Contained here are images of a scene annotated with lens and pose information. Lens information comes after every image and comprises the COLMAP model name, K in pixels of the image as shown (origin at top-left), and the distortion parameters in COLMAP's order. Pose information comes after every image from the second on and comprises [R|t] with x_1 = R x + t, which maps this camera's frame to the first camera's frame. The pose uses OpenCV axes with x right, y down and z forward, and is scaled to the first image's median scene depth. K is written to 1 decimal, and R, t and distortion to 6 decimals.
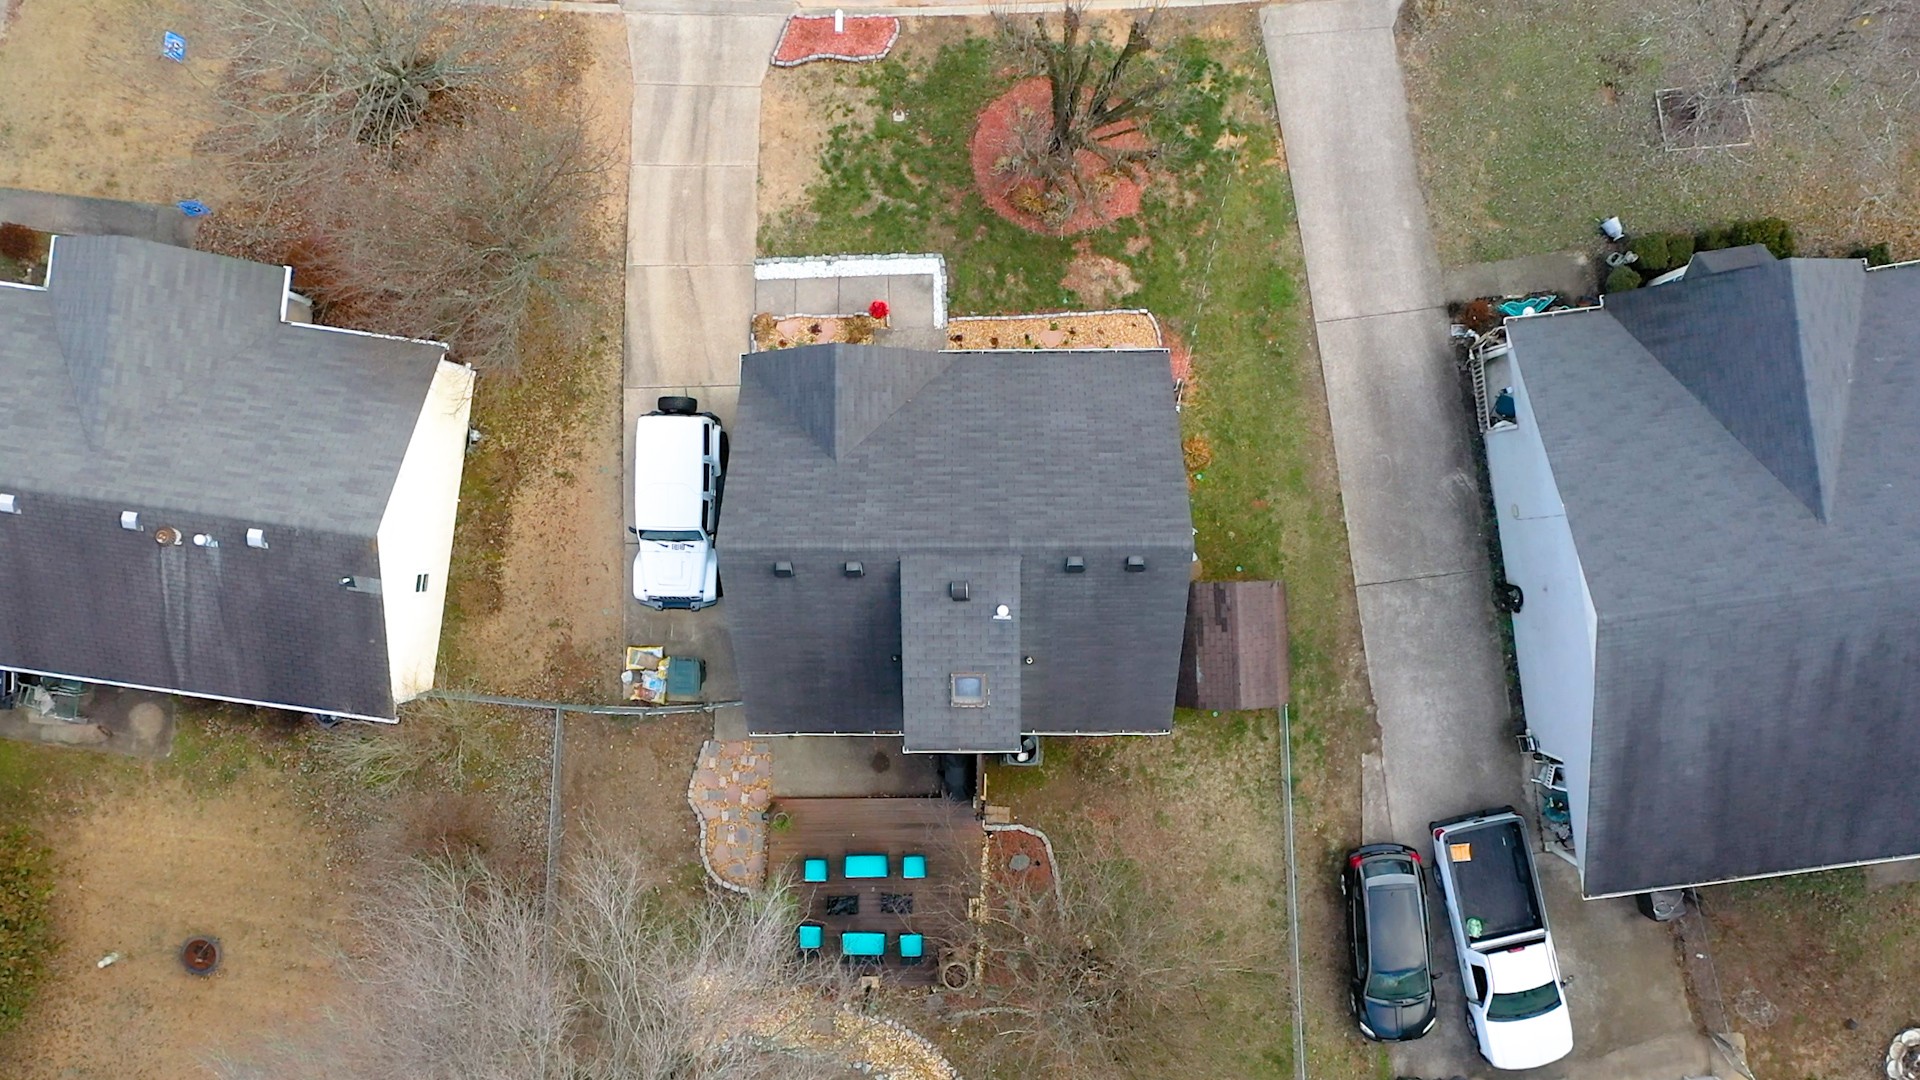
lens RADIAL K [[1578.2, 0, 960.0], [0, 1578.2, 540.0], [0, 0, 1]] dist [0.012682, 0.008716]
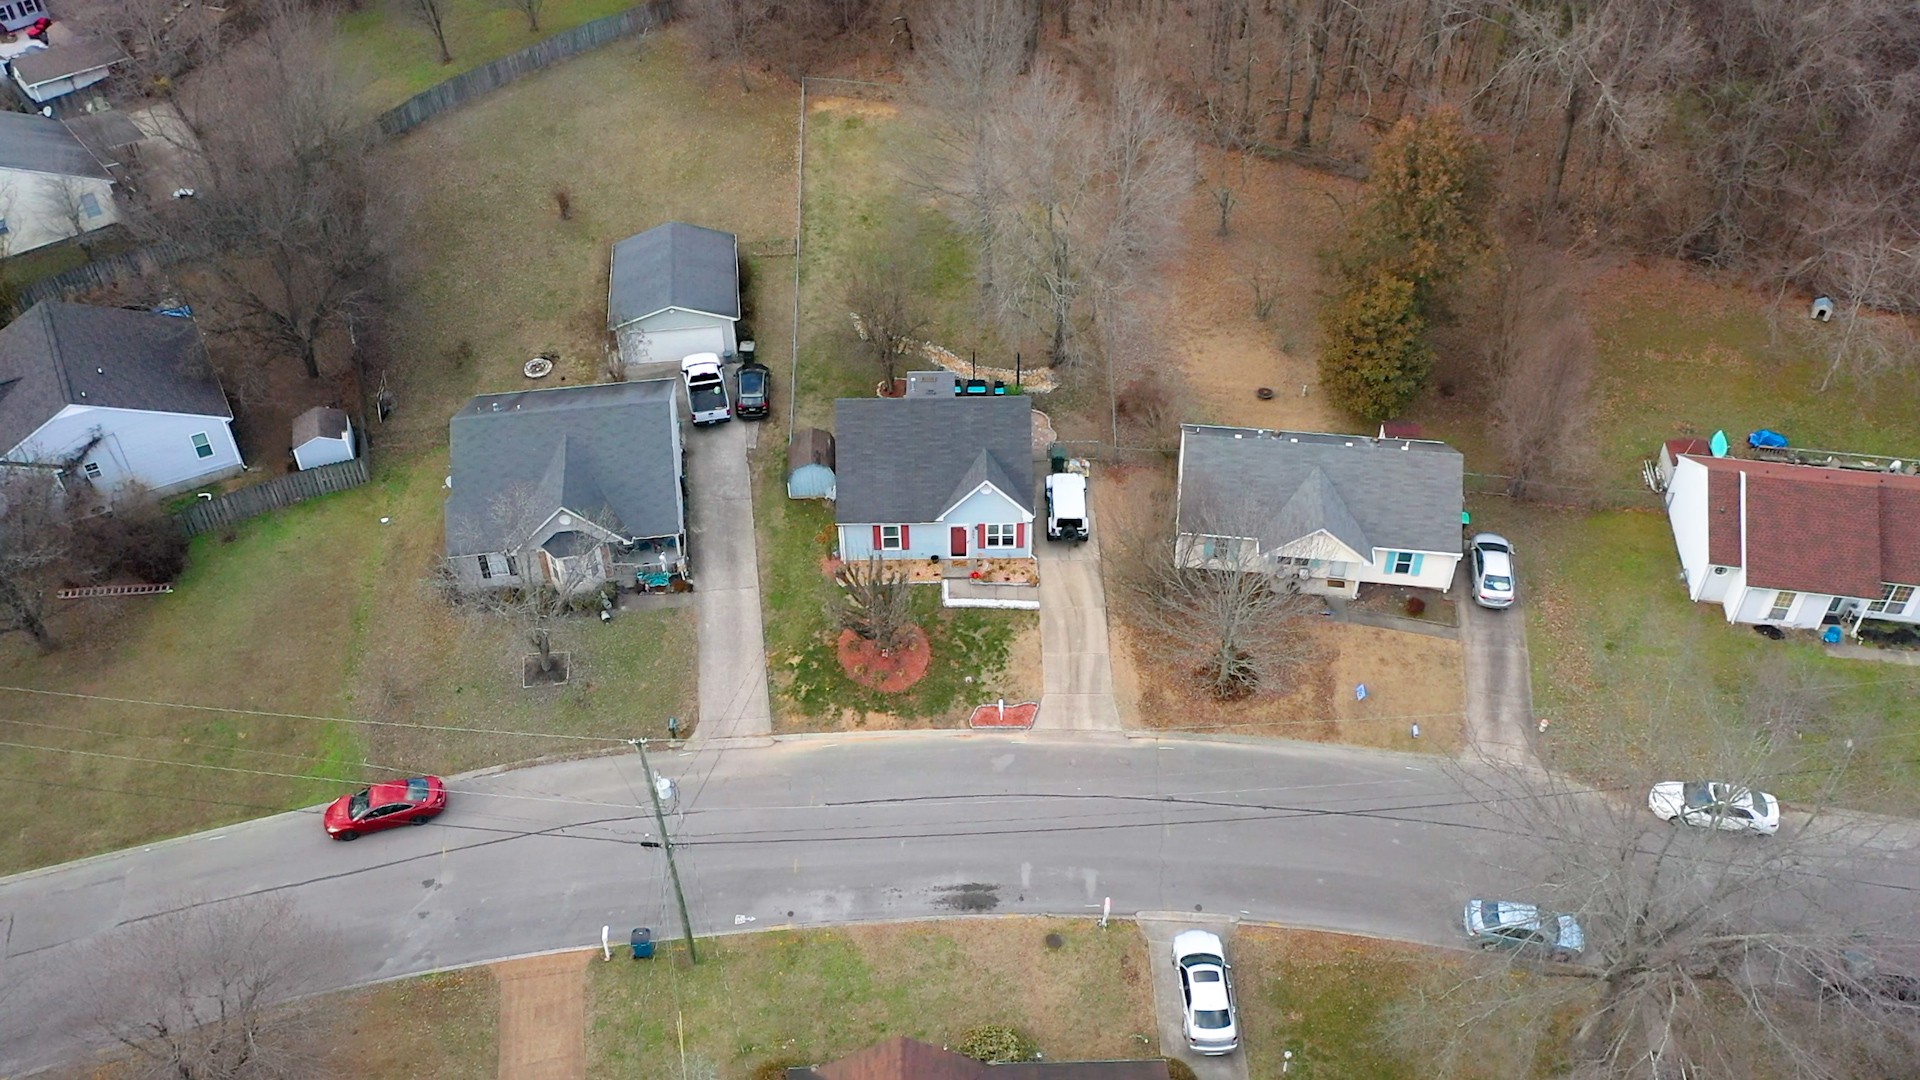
lens RADIAL K [[1578.2, 0, 960.0], [0, 1578.2, 540.0], [0, 0, 1]] dist [0.012682, 0.008716]
pose [[-0.999750, 0.021835, 0.004820, -0.041836], [-0.010780, -0.659474, 0.751650, -1.587783], [0.019591, 0.751410, 0.659544, -0.361511]]
